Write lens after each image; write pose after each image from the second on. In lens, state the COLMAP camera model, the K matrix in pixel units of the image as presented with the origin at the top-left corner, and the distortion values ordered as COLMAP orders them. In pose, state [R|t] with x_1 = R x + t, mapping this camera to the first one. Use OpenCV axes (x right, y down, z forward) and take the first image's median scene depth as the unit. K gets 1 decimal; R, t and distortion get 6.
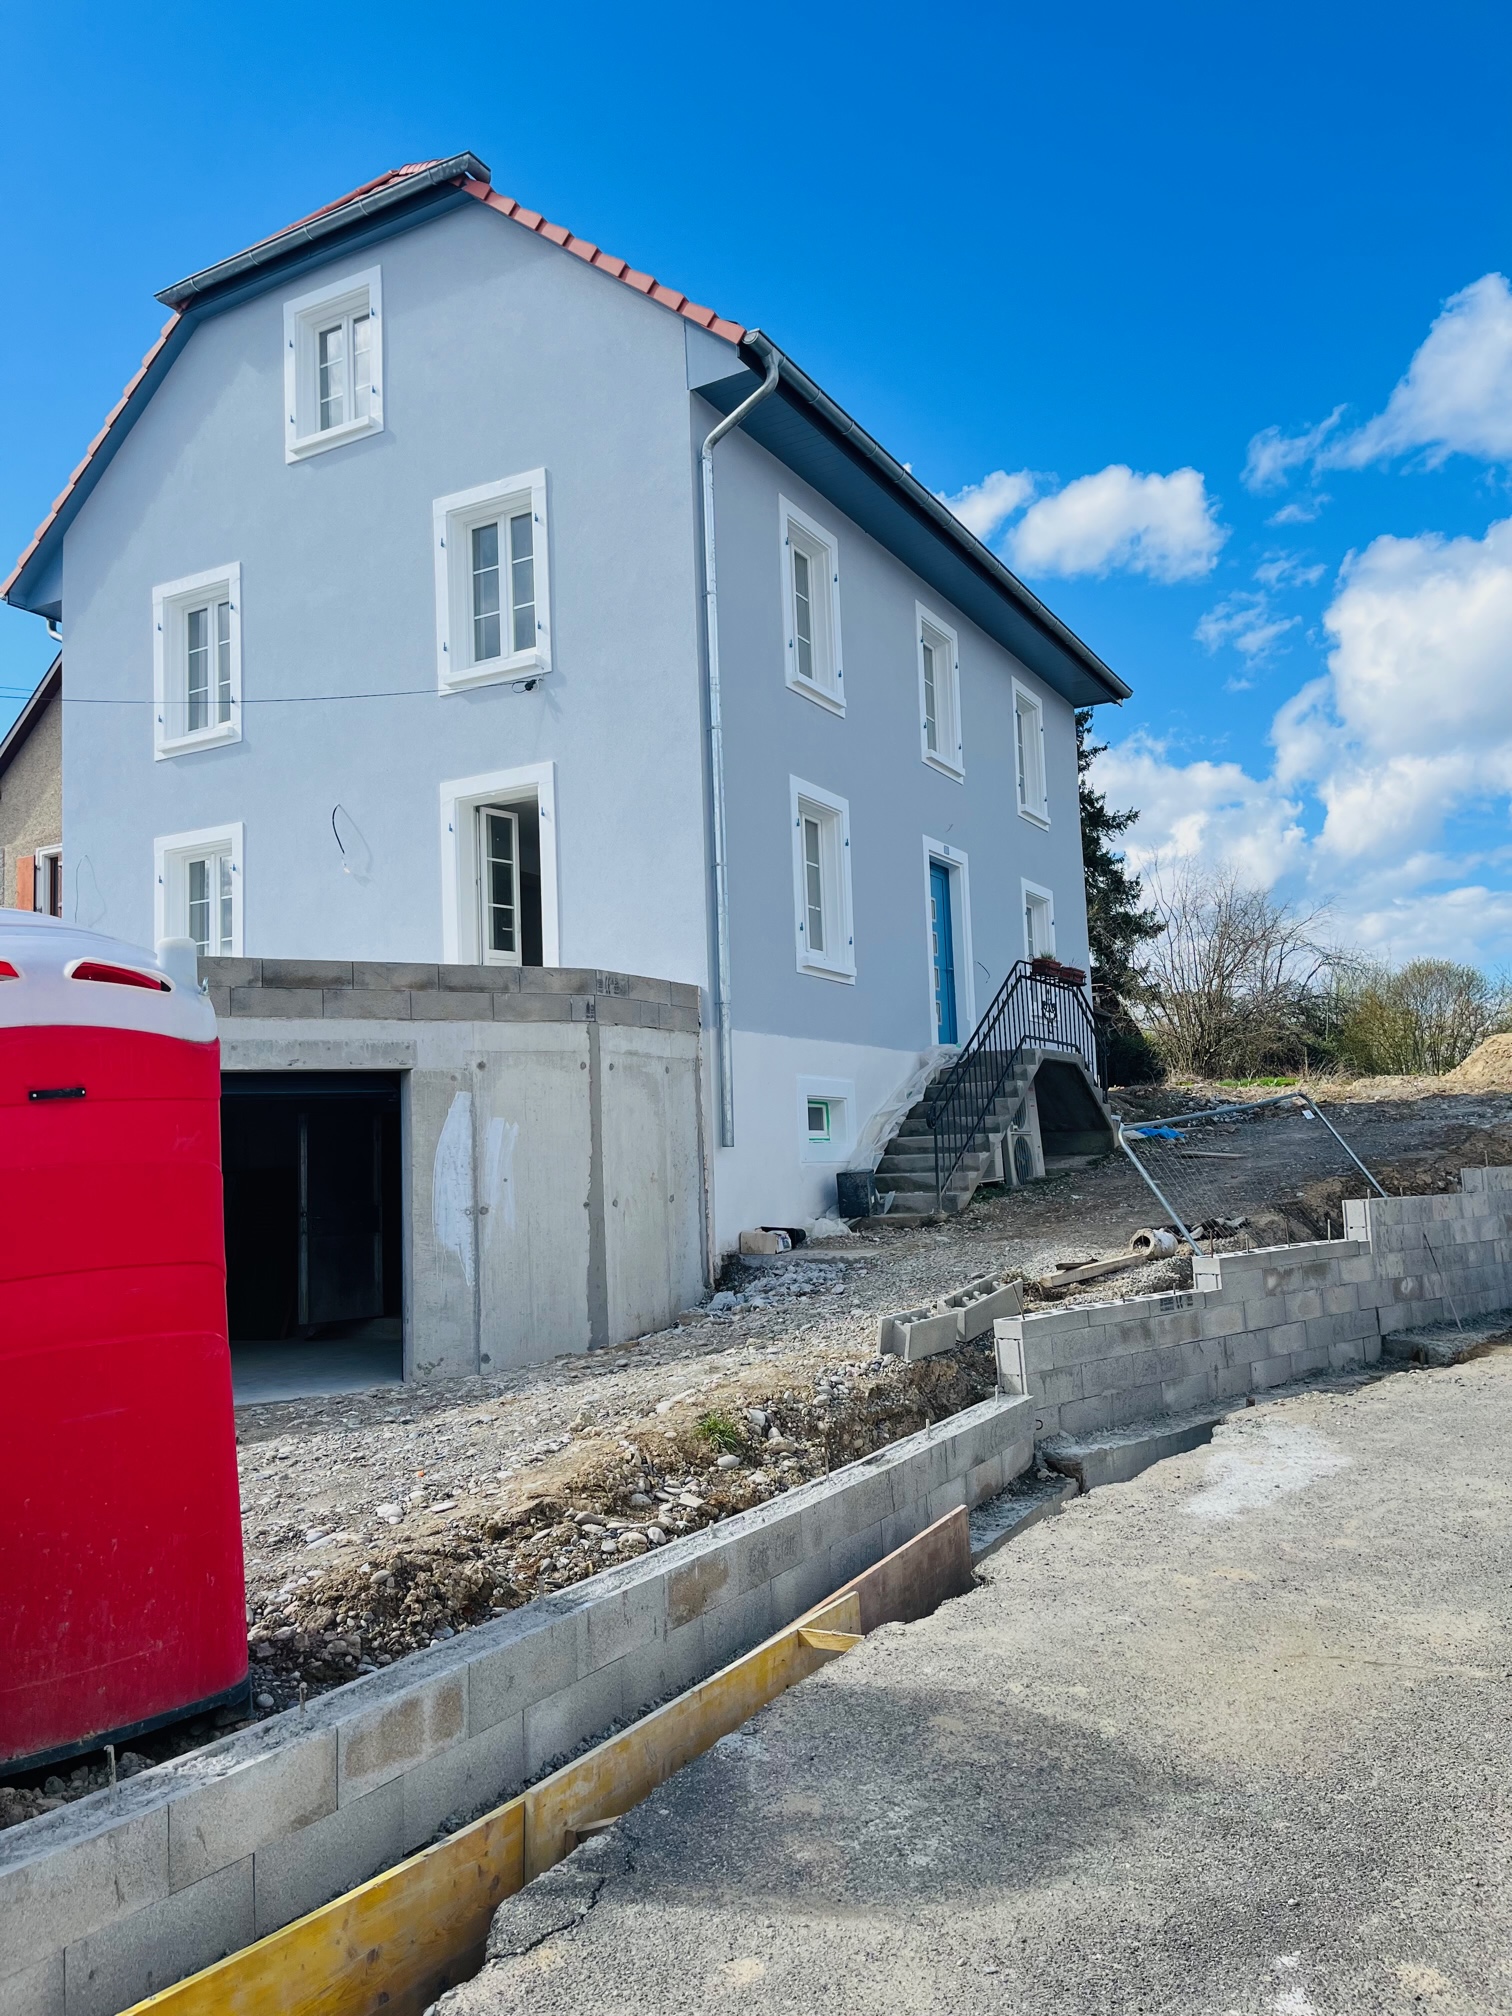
lens RADIAL K [[1494.3, 0, 756.0], [0, 1494.3, 1008.0], [0, 0, 1]] dist [0.064290, -0.100408]
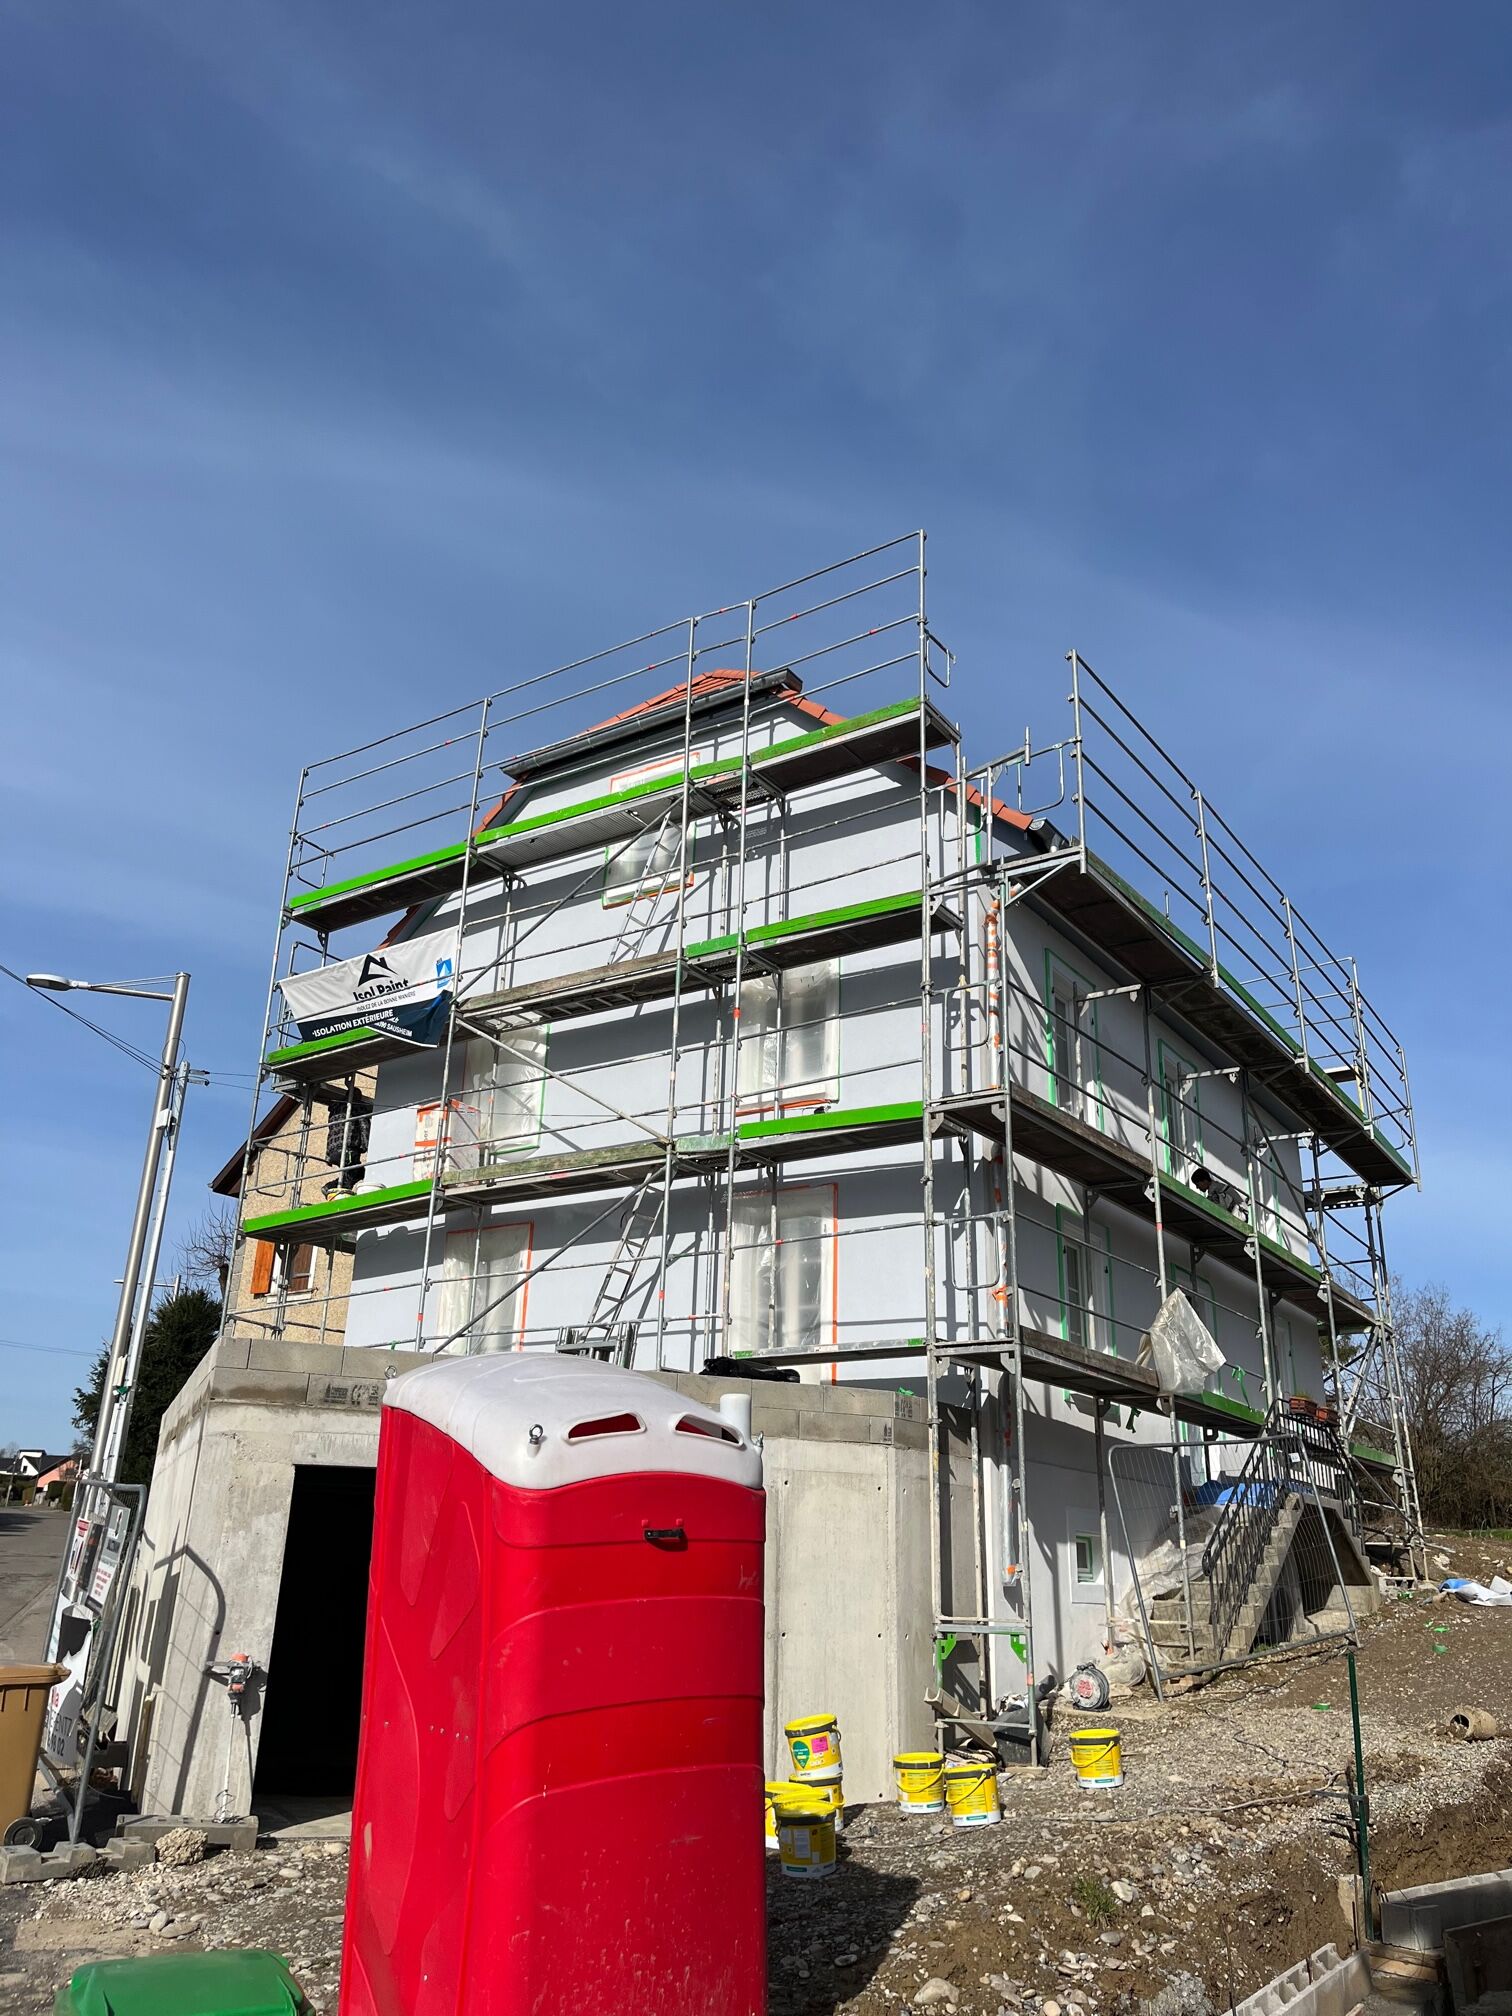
lens RADIAL K [[1494.3, 0, 756.0], [0, 1494.3, 1008.0], [0, 0, 1]] dist [0.064290, -0.100408]
pose [[0.994395, 0.034589, -0.099909, -0.096588], [-0.058581, 0.966908, -0.248309, -0.017640], [0.088015, 0.252770, 0.963515, -0.074609]]
